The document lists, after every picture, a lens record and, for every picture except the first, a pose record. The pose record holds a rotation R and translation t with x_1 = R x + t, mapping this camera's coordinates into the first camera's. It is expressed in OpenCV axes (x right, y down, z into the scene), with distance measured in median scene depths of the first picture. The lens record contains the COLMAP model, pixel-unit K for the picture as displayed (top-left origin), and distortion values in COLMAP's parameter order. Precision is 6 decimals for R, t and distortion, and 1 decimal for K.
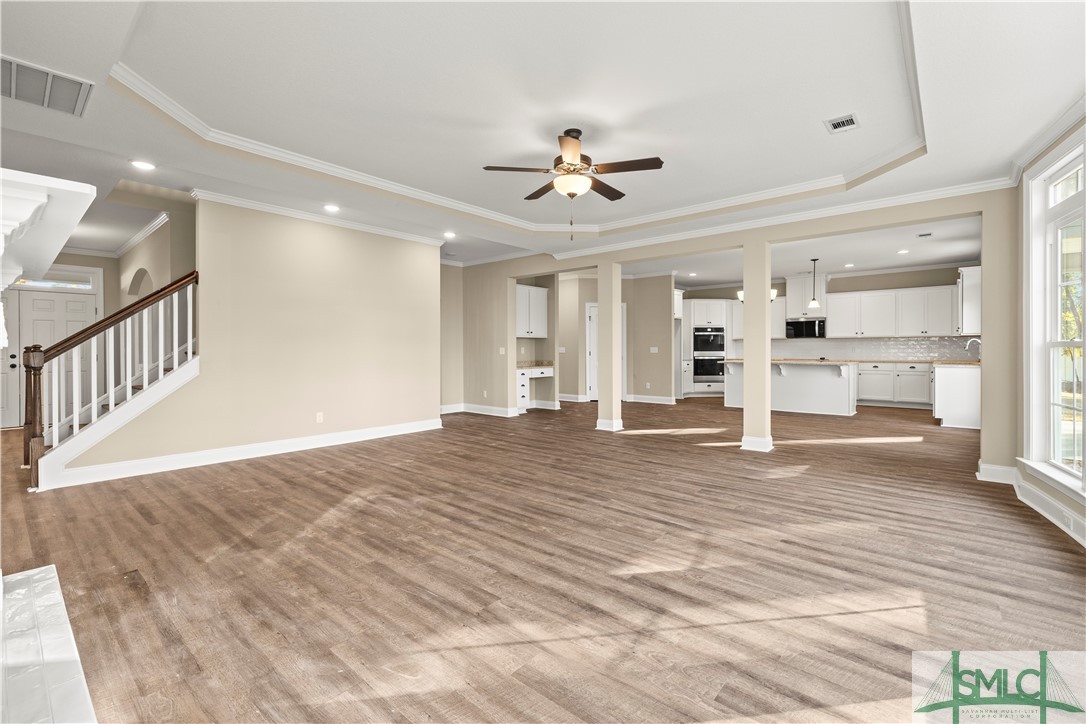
lens RADIAL K [[464.6, 0, 537.9], [0, 464.6, 359.5], [0, 0, 1]] dist [-0.031584, -0.000740]
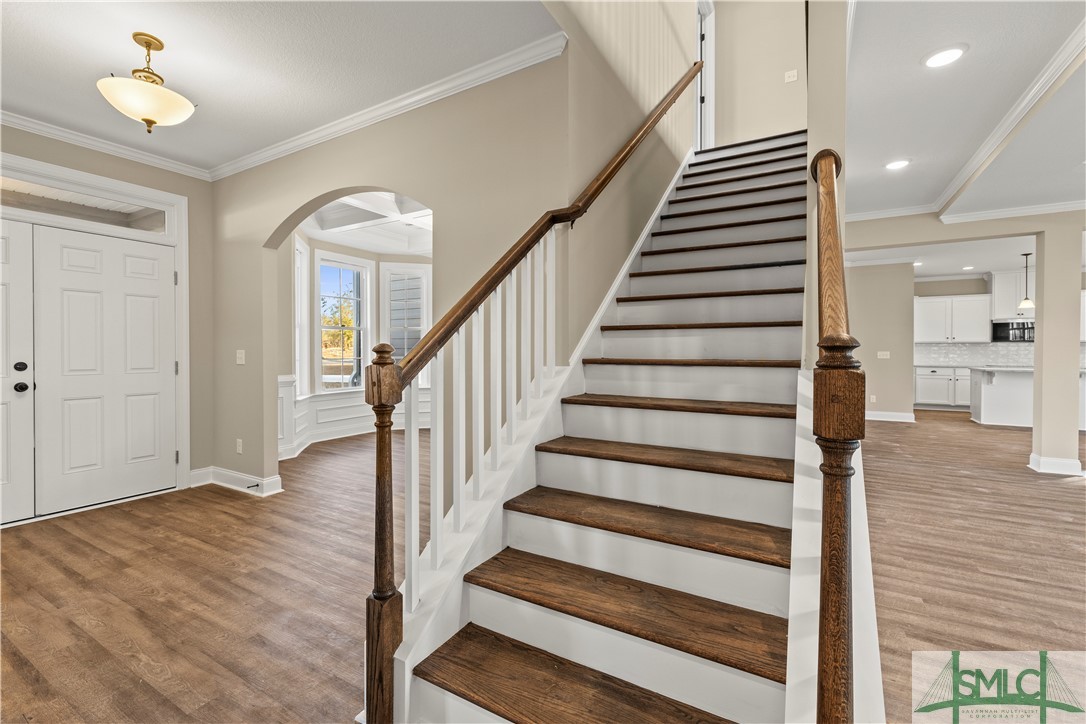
lens RADIAL K [[461.8, 0, 540.6], [0, 461.8, 353.6], [0, 0, 1]] dist [-0.002416, -0.001147]
pose [[0.985845, 0.004309, 0.167603, -0.458567], [-0.001162, 0.999821, -0.018873, -0.006671], [-0.167654, 0.018411, 0.985674, 0.284154]]
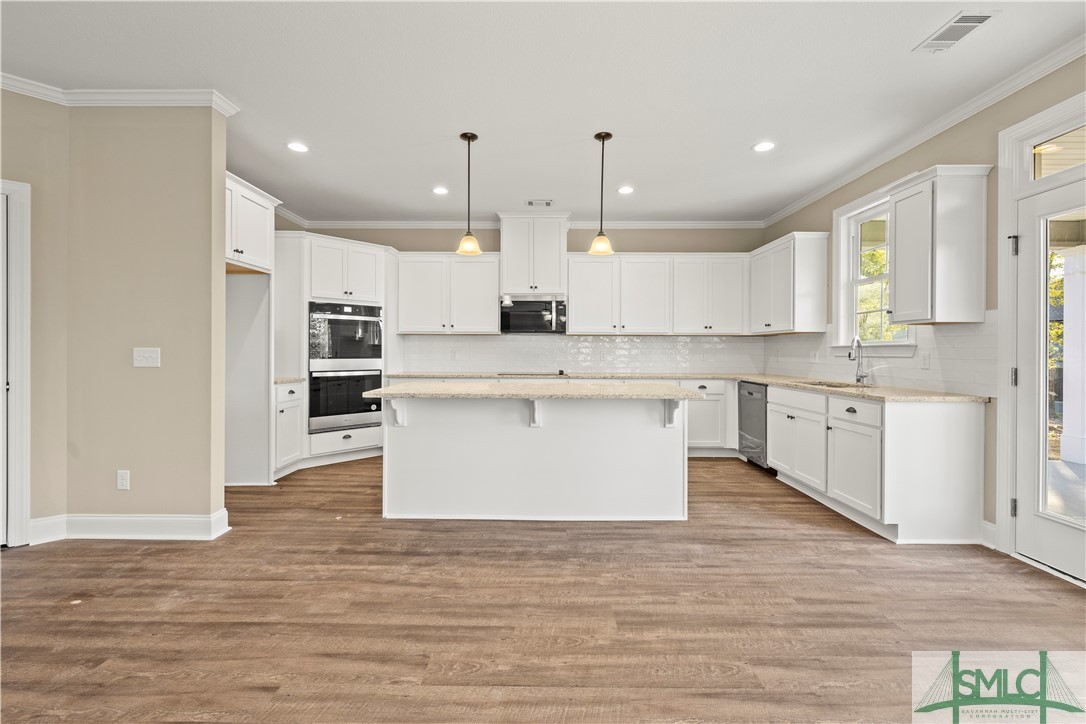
lens RADIAL K [[461.8, 0, 541.0], [0, 461.8, 348.4], [0, 0, 1]] dist [-0.002416, -0.001147]
pose [[0.759734, 0.009071, 0.650170, 0.238506], [0.007123, 0.999727, -0.022272, -0.017075], [-0.650195, 0.021552, 0.759462, 0.582000]]
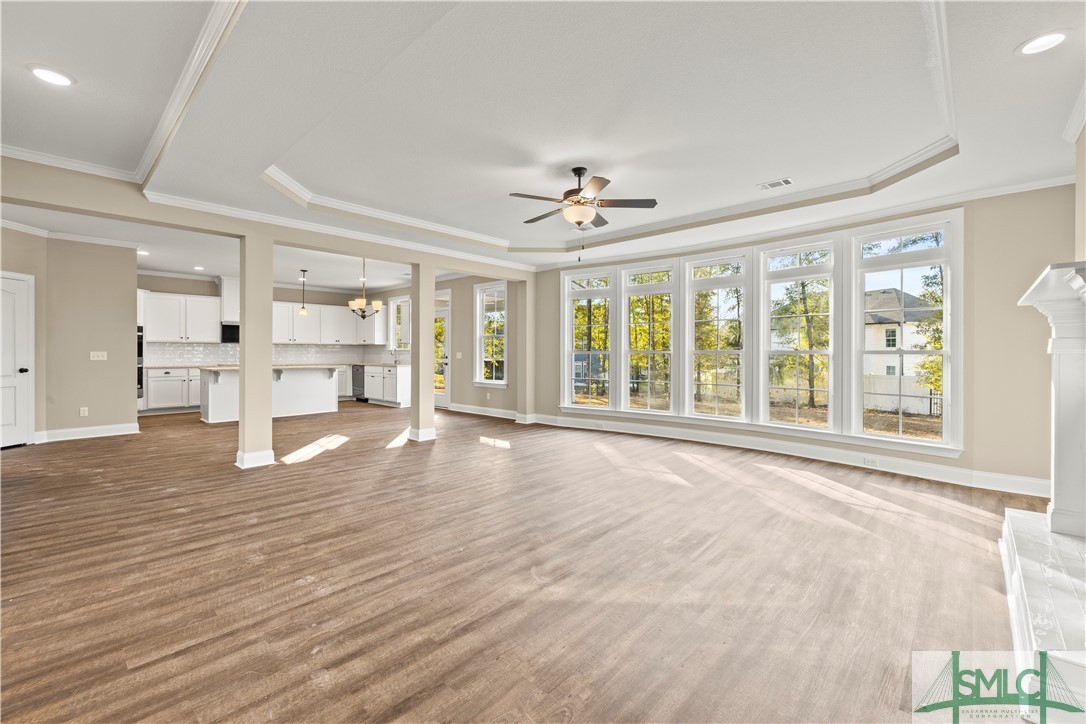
lens RADIAL K [[461.8, 0, 537.3], [0, 461.8, 356.5], [0, 0, 1]] dist [-0.002416, -0.001147]
pose [[0.051030, -0.004911, 0.998685, -0.346150], [0.021203, 0.999768, 0.003833, -0.008667], [-0.998472, 0.020980, 0.051122, 0.326752]]
